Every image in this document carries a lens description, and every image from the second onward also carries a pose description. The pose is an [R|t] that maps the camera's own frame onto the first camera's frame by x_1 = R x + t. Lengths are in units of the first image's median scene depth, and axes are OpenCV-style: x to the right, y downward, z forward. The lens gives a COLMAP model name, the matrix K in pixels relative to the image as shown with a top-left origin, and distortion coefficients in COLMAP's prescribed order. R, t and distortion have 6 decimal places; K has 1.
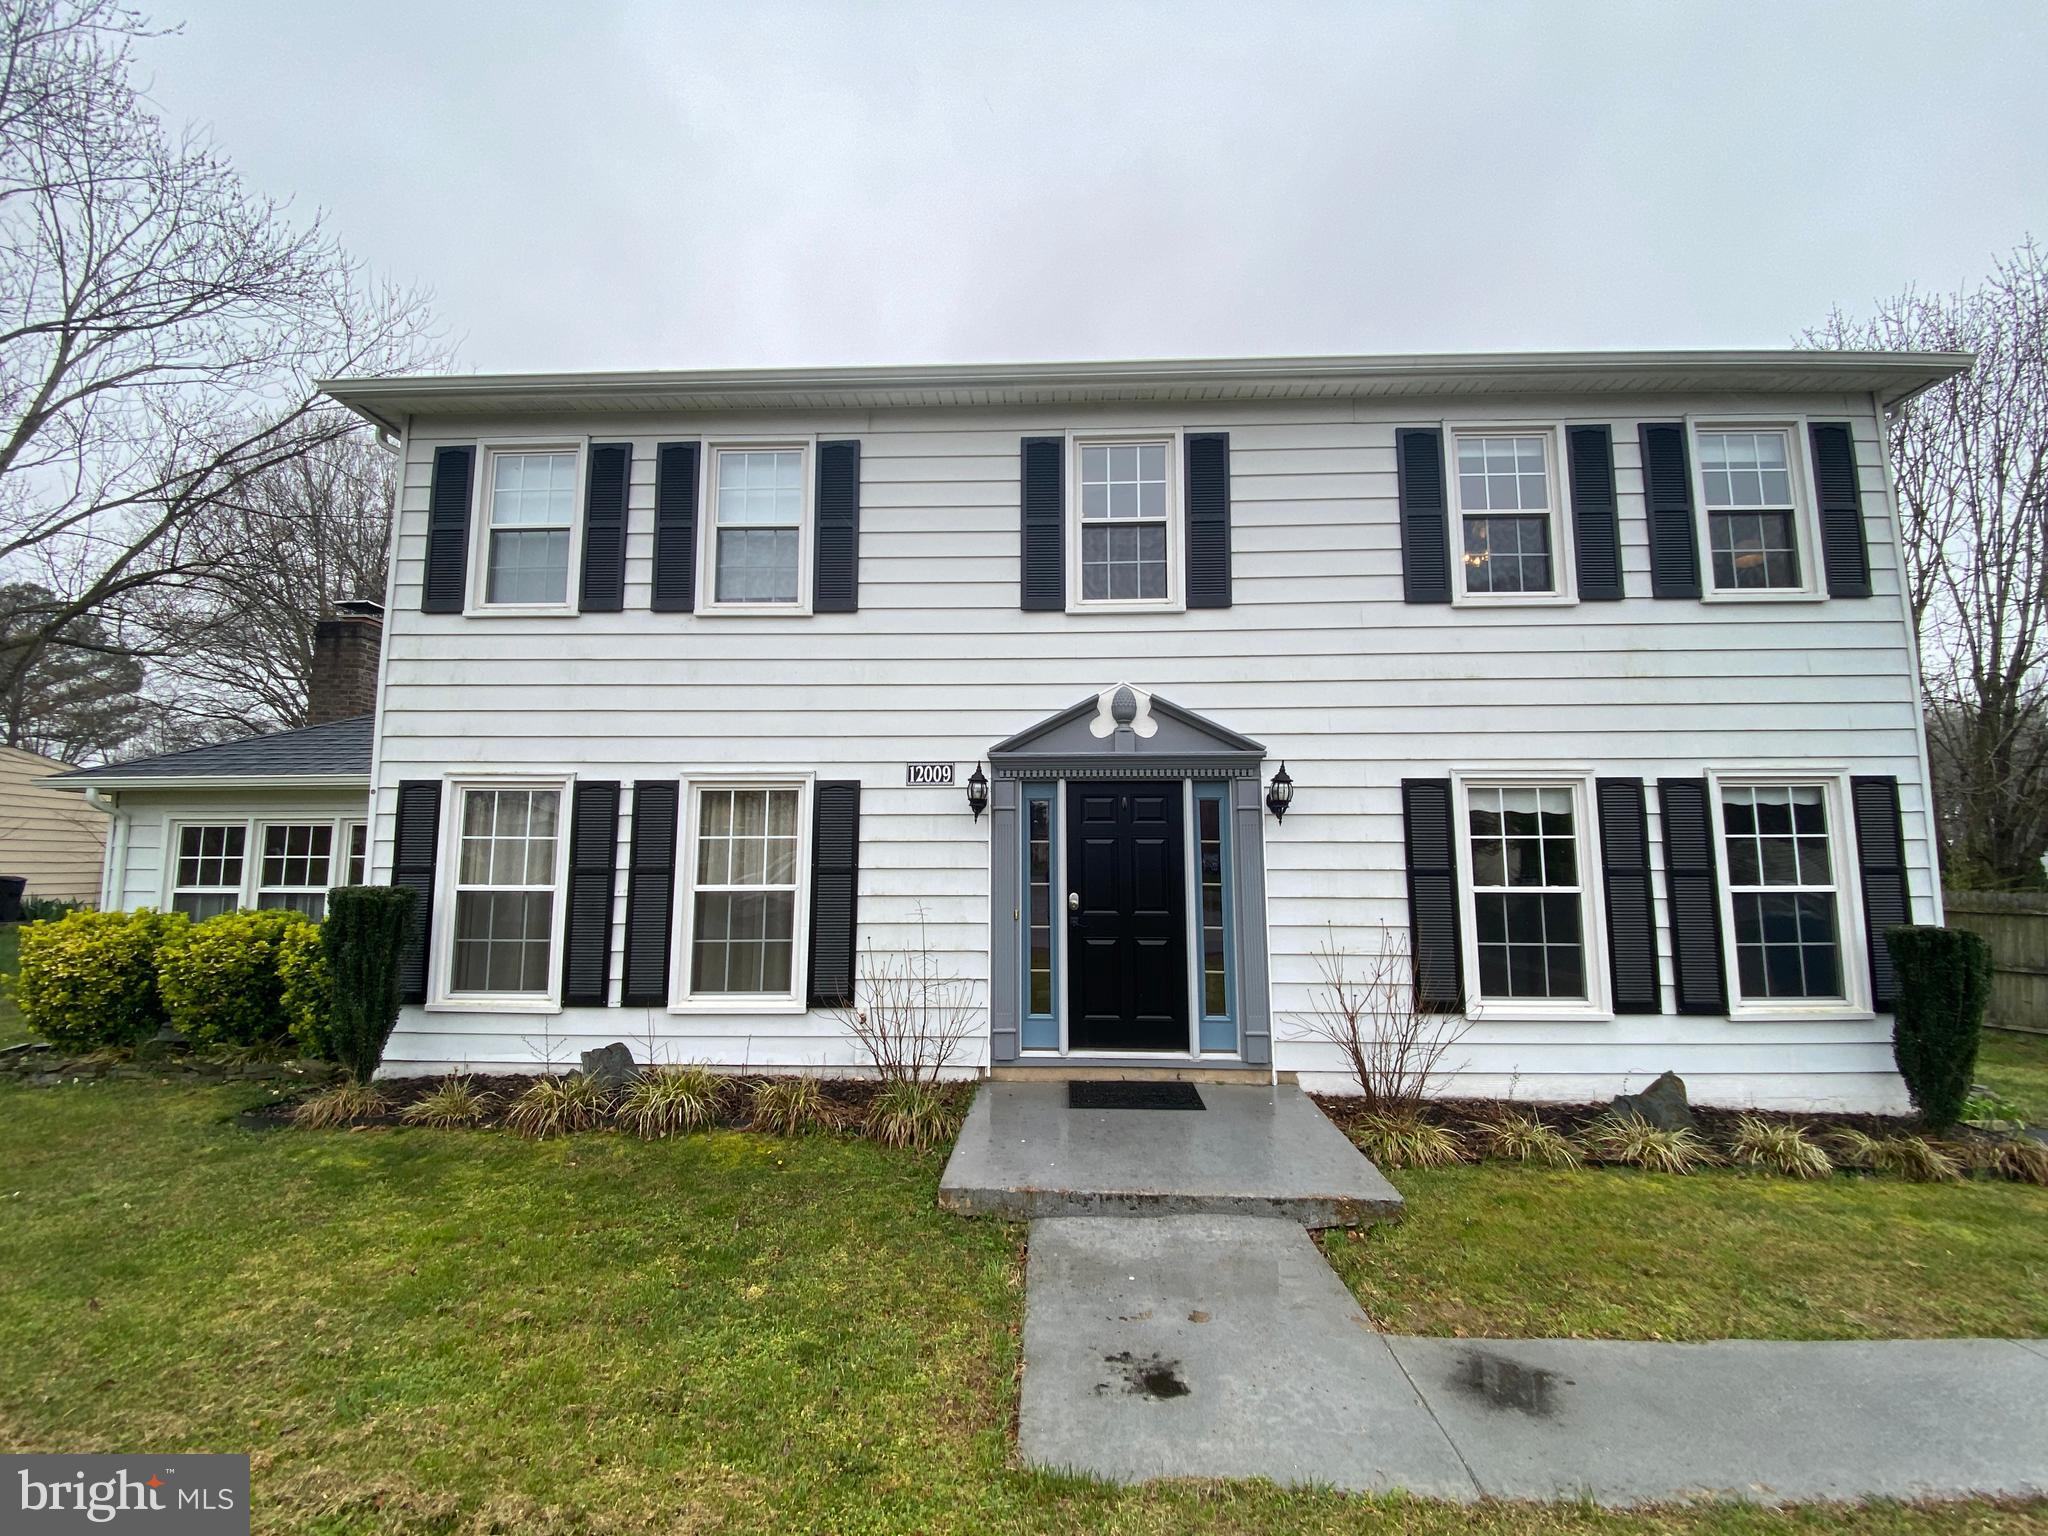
lens RADIAL K [[832.8, 0, 1030.1], [0, 832.8, 766.8], [0, 0, 1]] dist [0.003928, -0.002396]
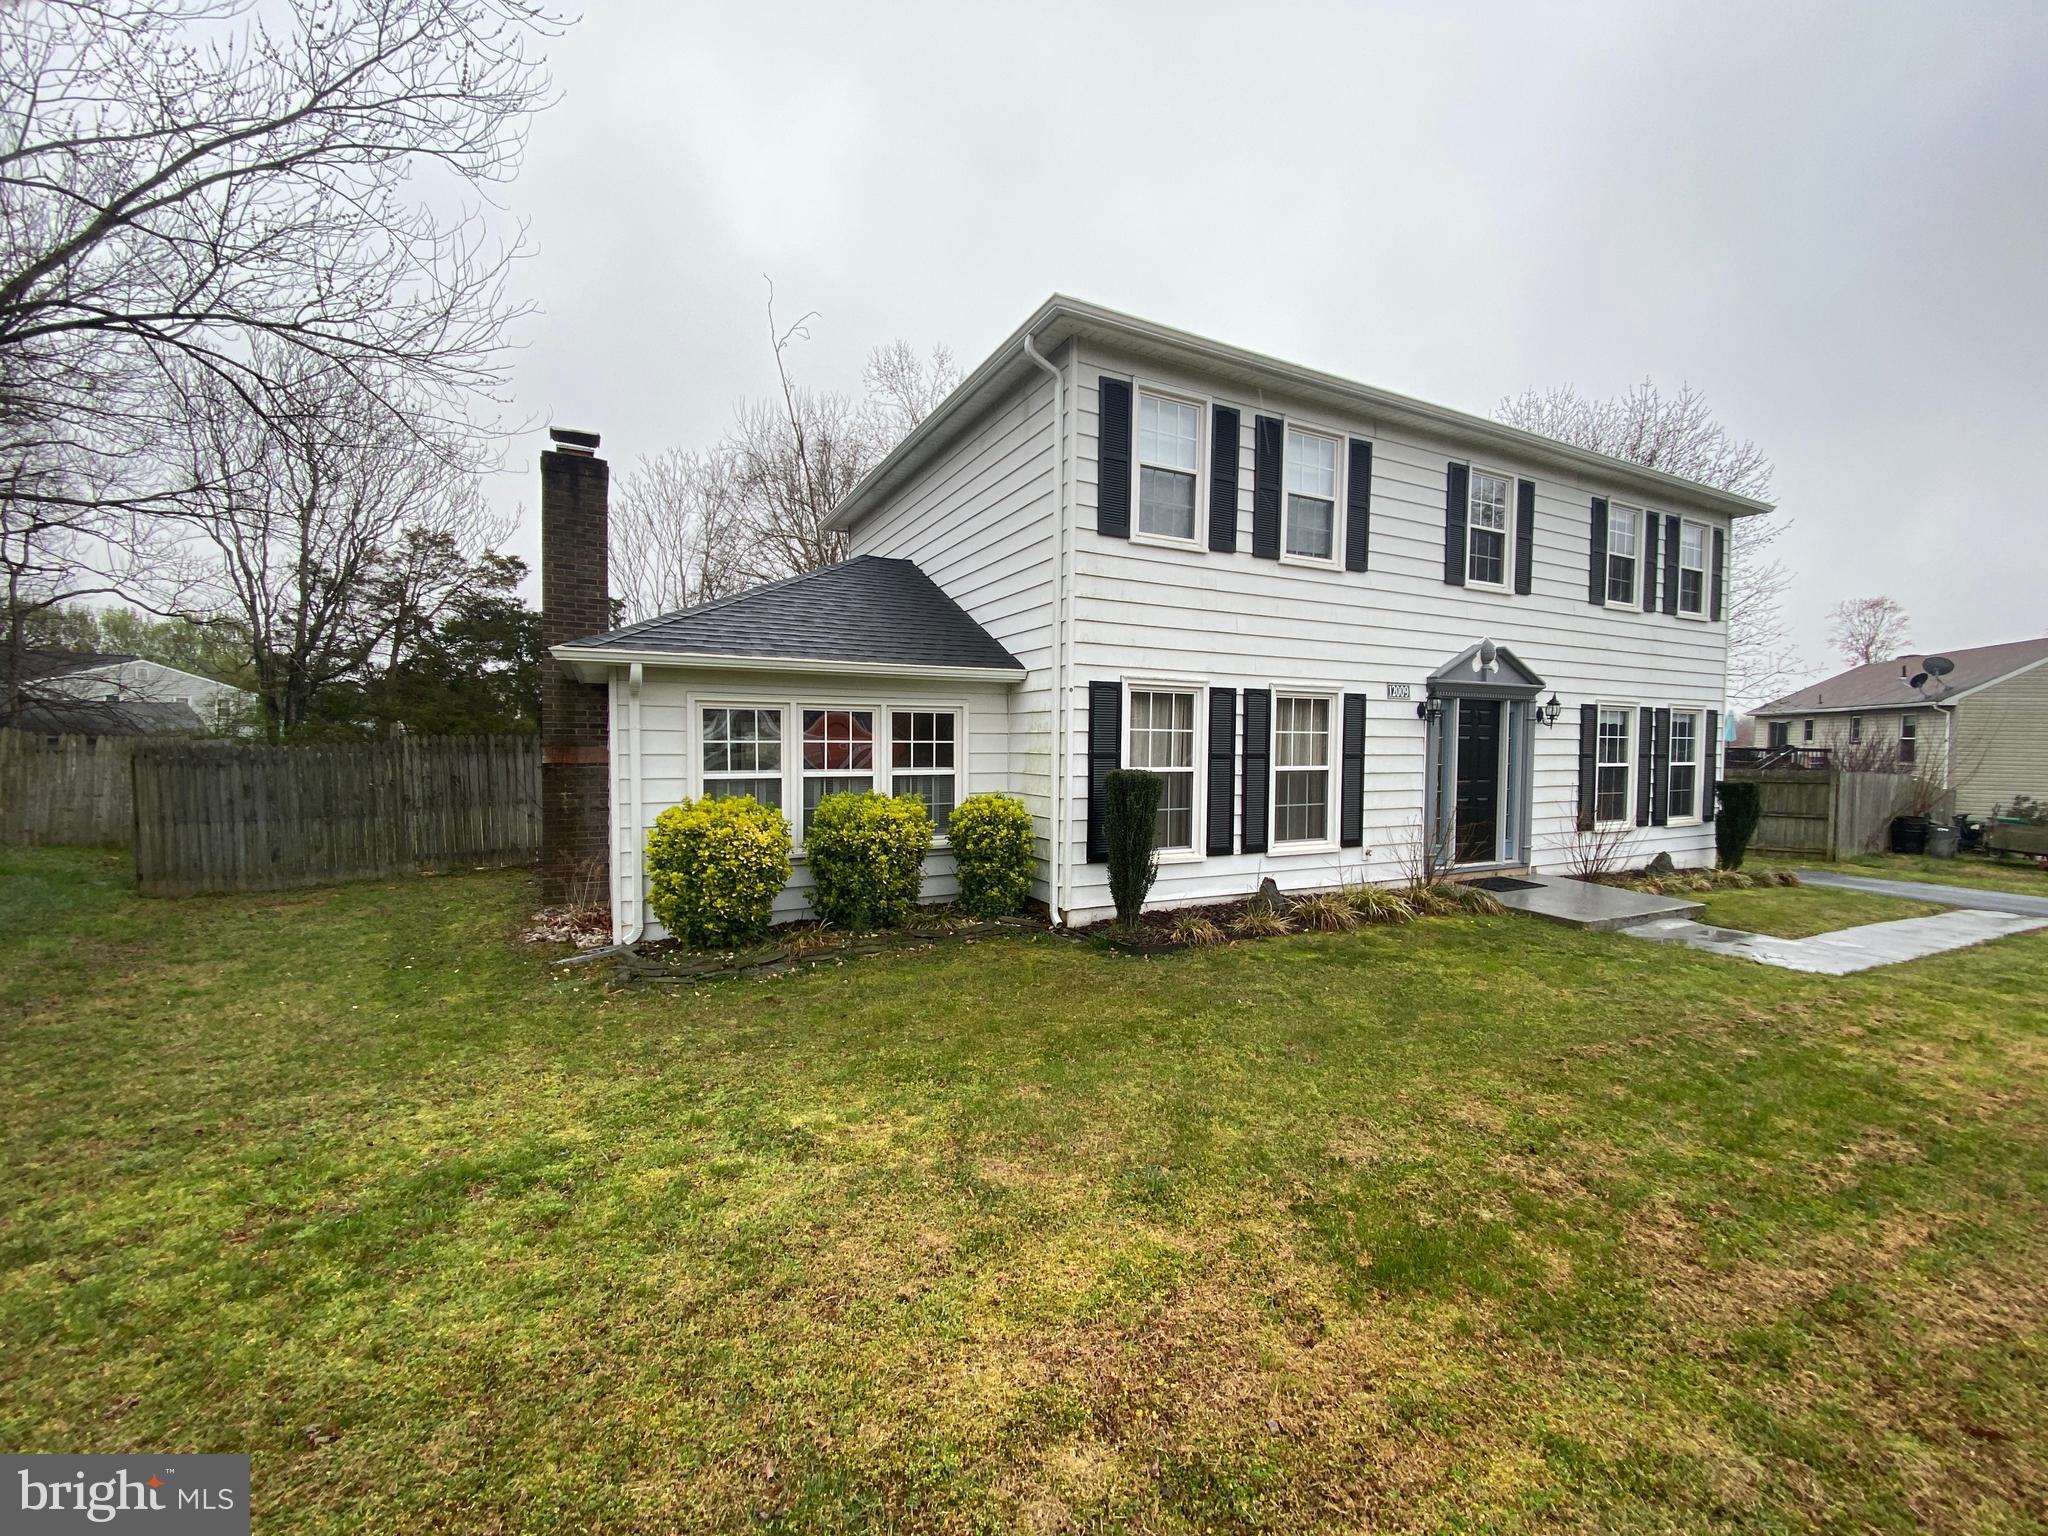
lens RADIAL K [[815.0, 0, 985.9], [0, 815.0, 775.1], [0, 0, 1]] dist [0.019237, -0.003176]
pose [[0.877652, -0.012090, 0.479146, -1.458297], [-0.058949, 0.989370, 0.132940, 0.005847], [-0.475660, -0.144920, 0.867609, 0.055596]]
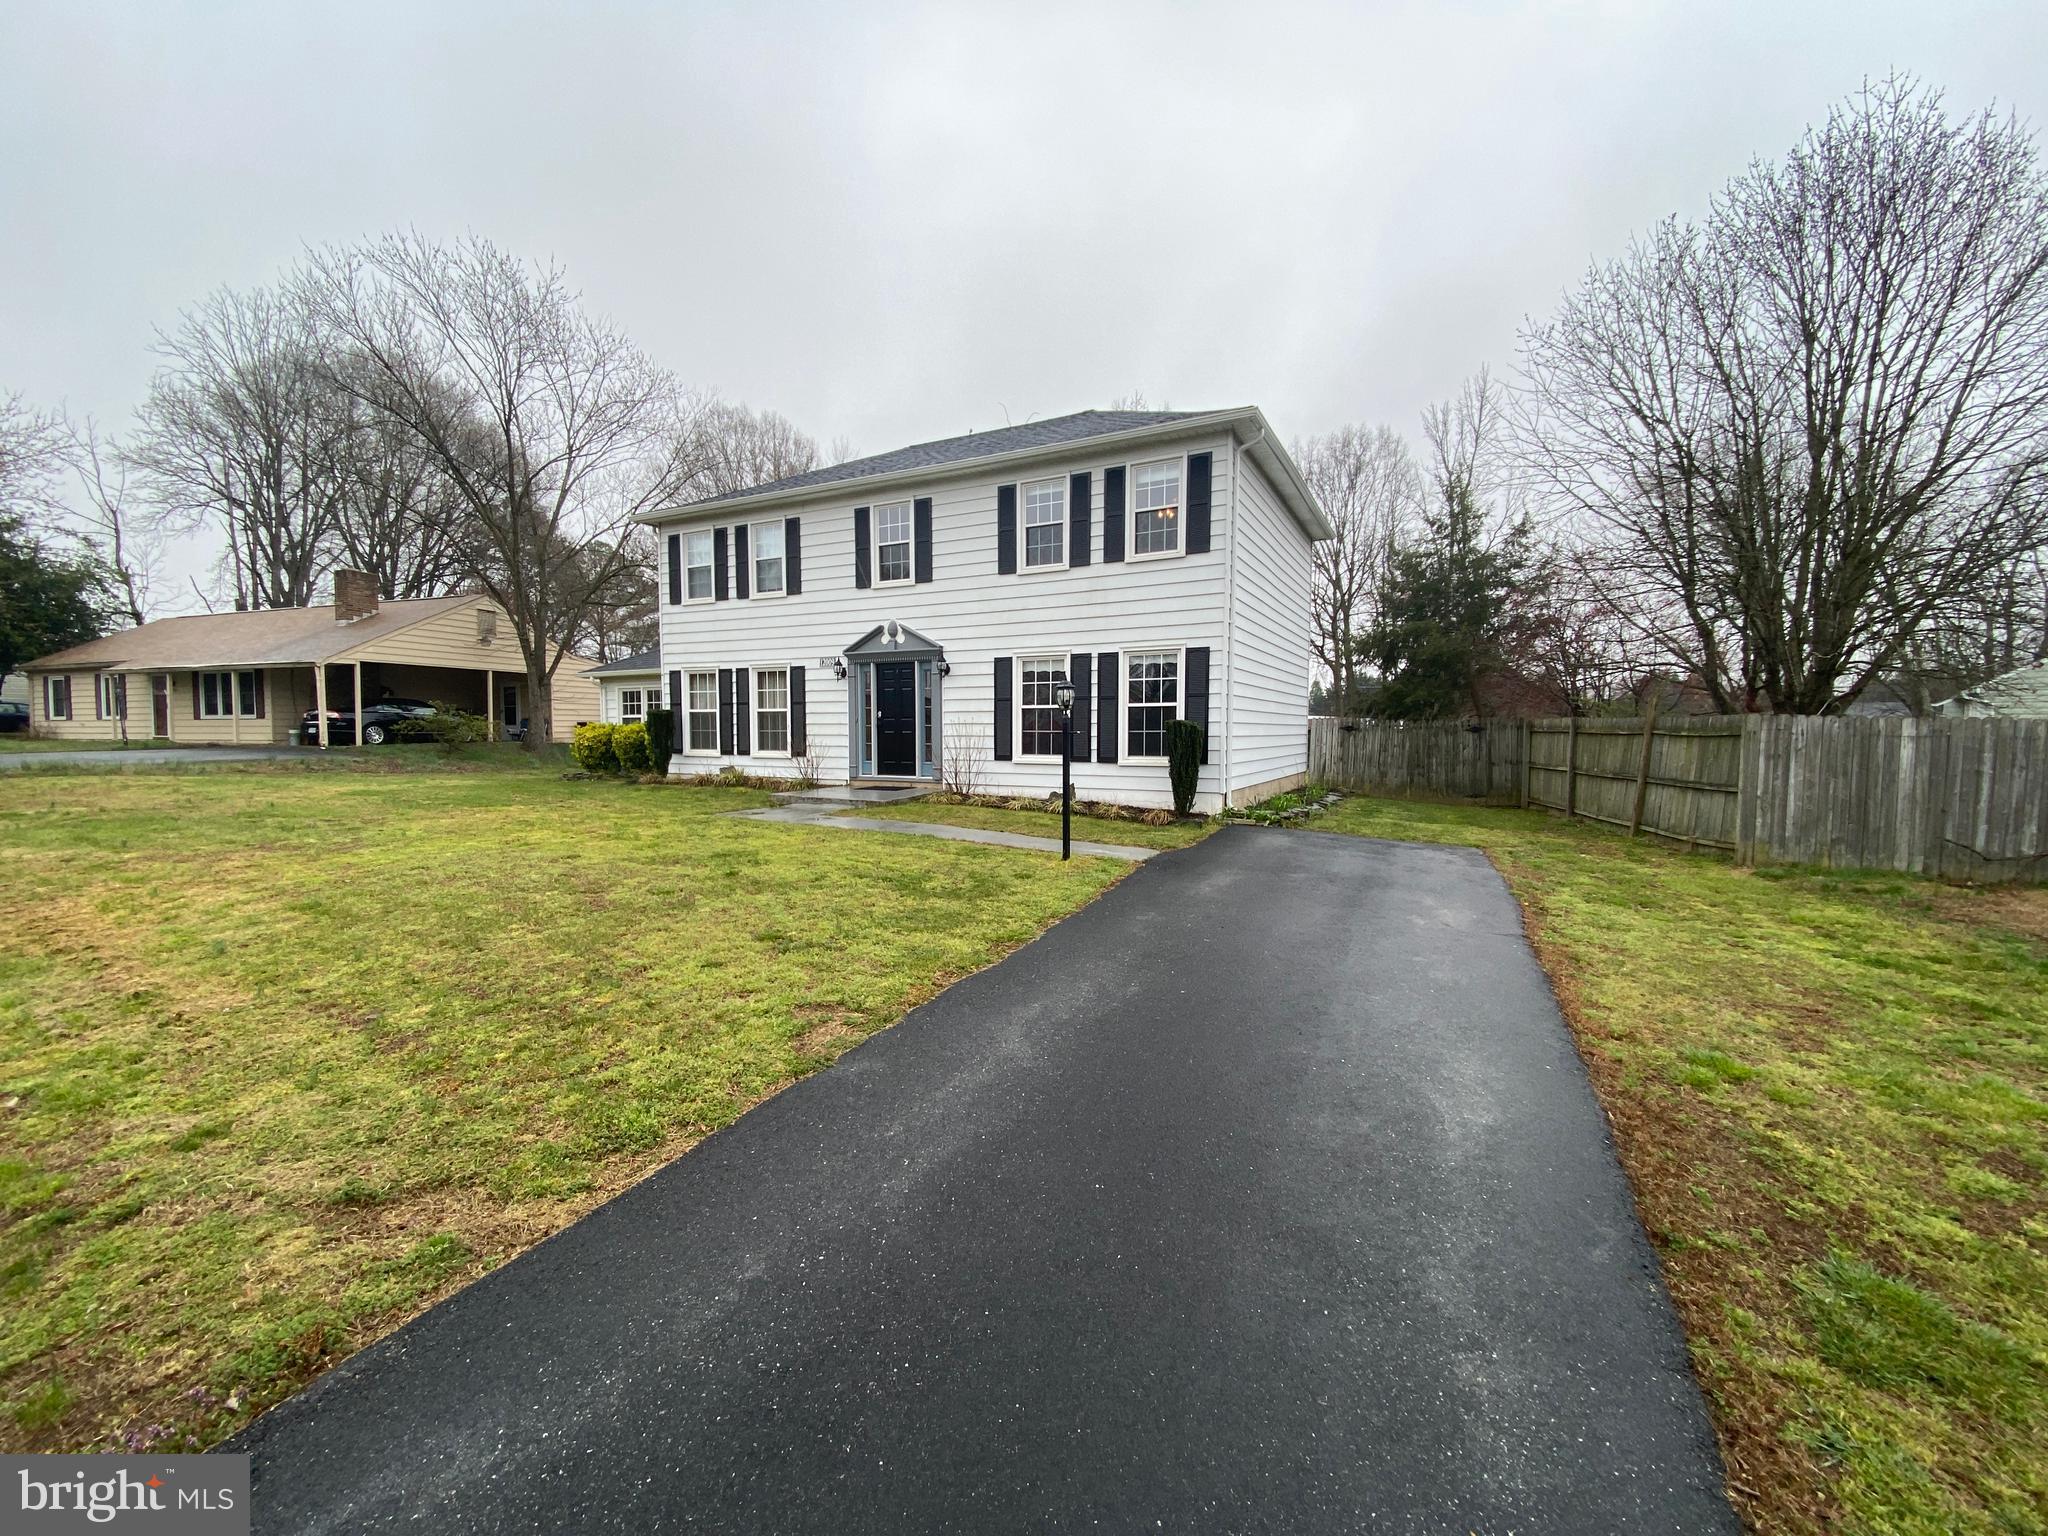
lens RADIAL K [[815.0, 0, 1011.4], [0, 815.0, 766.7], [0, 0, 1]] dist [0.019237, -0.003176]
pose [[0.904248, 0.021020, -0.426489, 1.350206], [0.047332, 0.987699, 0.149033, -0.018549], [0.424376, -0.154950, 0.892130, -0.906912]]
